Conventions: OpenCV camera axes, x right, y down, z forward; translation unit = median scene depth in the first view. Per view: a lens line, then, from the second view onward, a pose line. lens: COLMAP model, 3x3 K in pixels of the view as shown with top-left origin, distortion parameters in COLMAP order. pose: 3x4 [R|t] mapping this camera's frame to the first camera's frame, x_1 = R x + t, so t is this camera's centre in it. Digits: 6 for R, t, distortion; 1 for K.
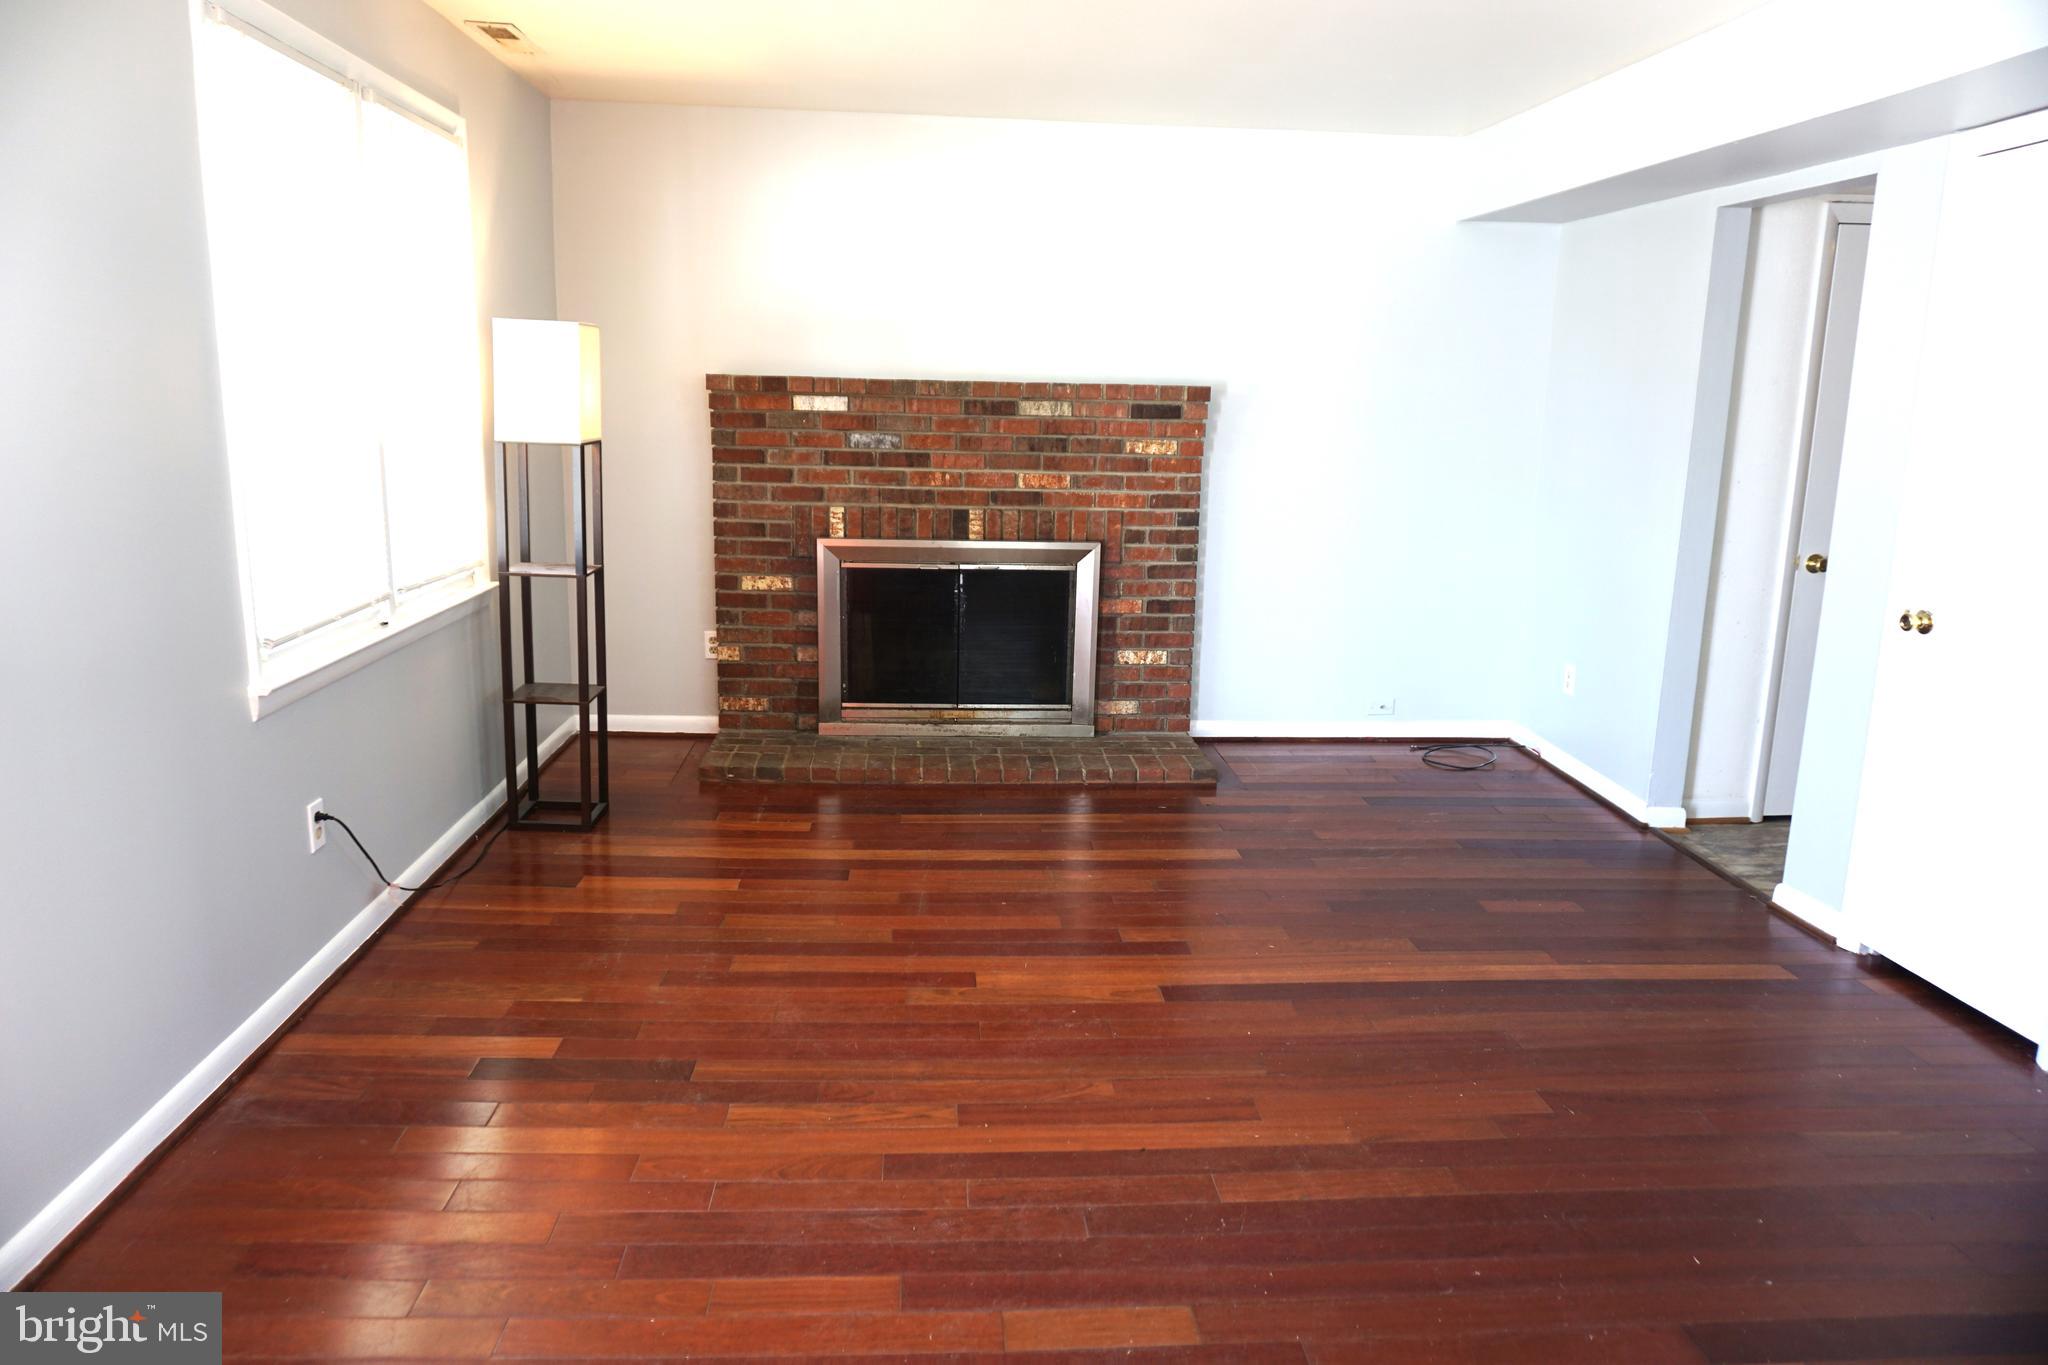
lens RADIAL K [[1354.1, 0, 1016.4], [0, 1354.1, 677.5], [0, 0, 1]] dist [-0.044743, 0.023705]
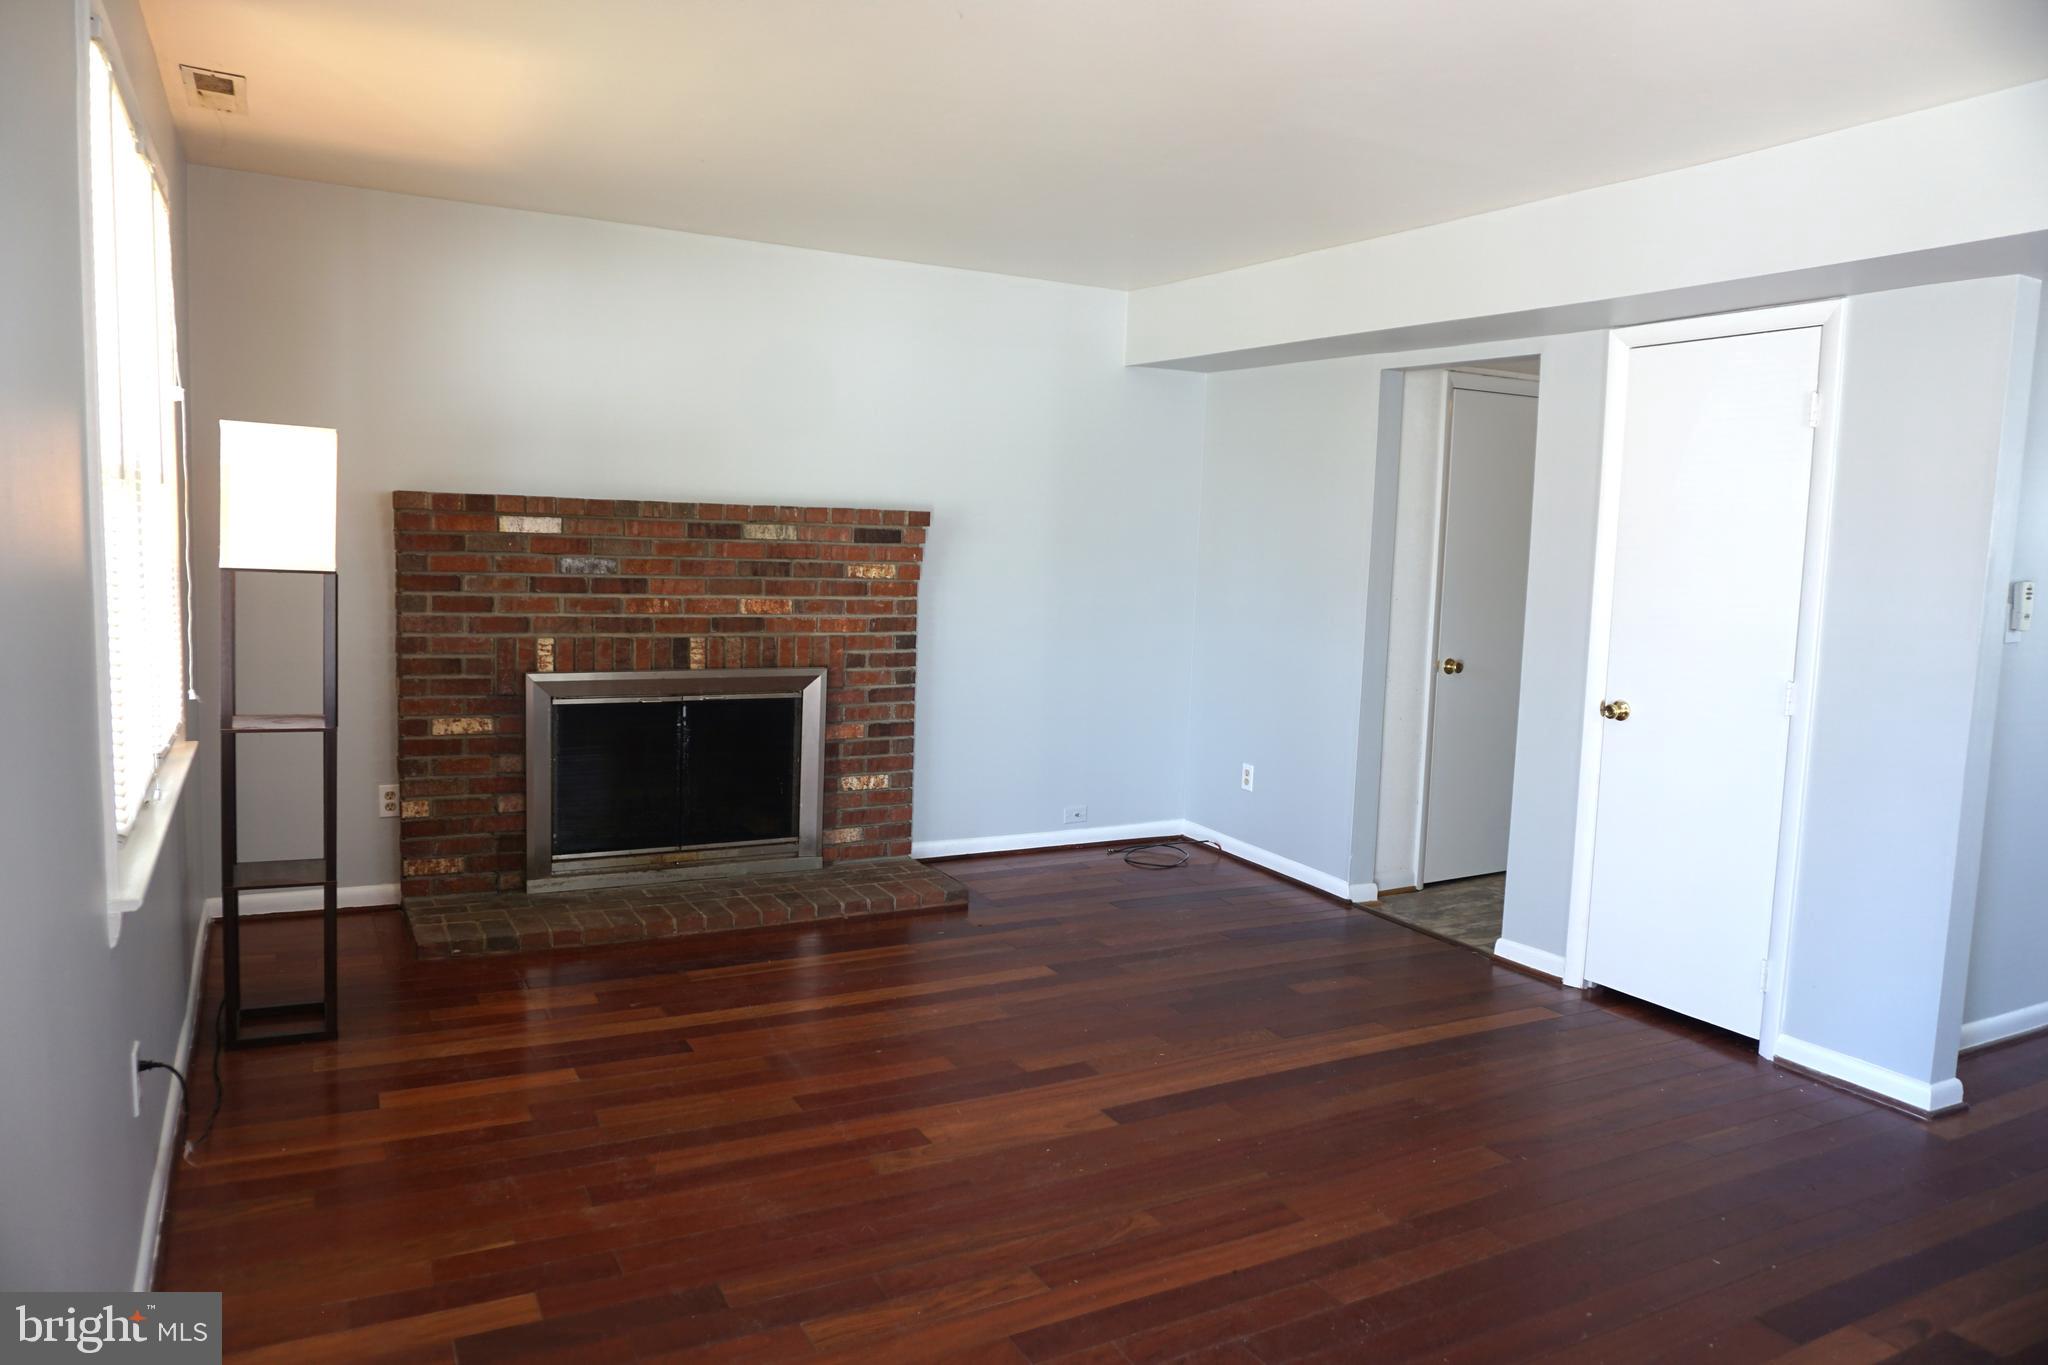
lens RADIAL K [[1354.1, 0, 1011.5], [0, 1354.1, 683.2], [0, 0, 1]] dist [-0.044743, 0.023705]
pose [[0.910998, -0.036022, 0.410835, -0.227340], [0.069295, 0.995385, -0.066382, -0.015435], [-0.406548, 0.088942, 0.909290, 0.060617]]
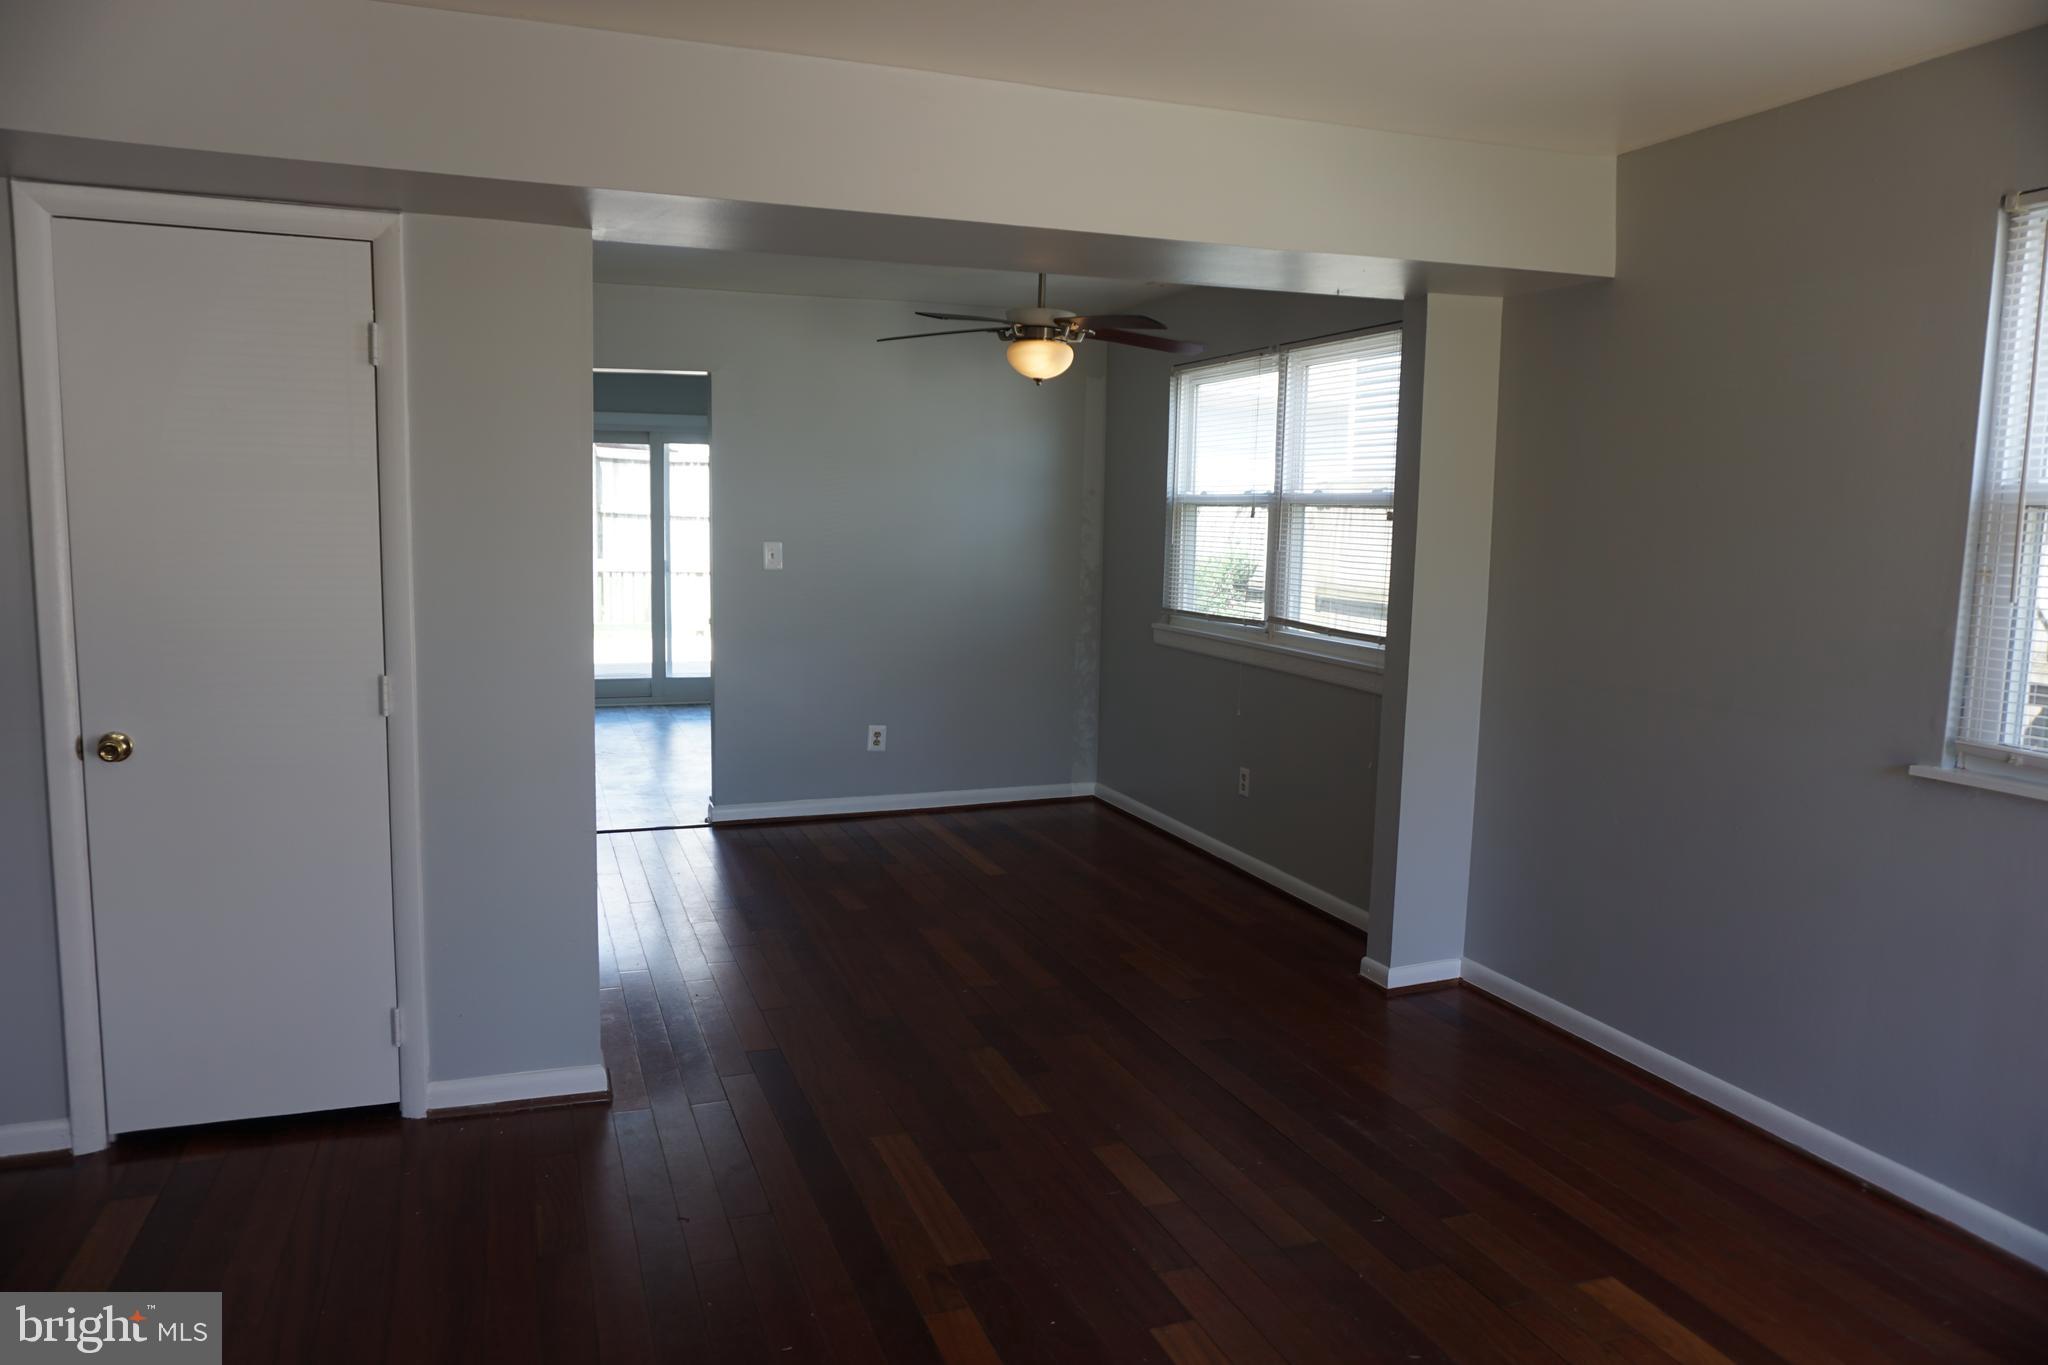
lens RADIAL K [[1354.1, 0, 1015.0], [0, 1354.1, 680.3], [0, 0, 1]] dist [-0.044743, 0.023705]
pose [[-0.277866, -0.130187, 0.951757, -0.197960], [0.166657, 0.969217, 0.181231, -0.093662], [-0.946053, 0.208975, -0.247616, 0.426356]]
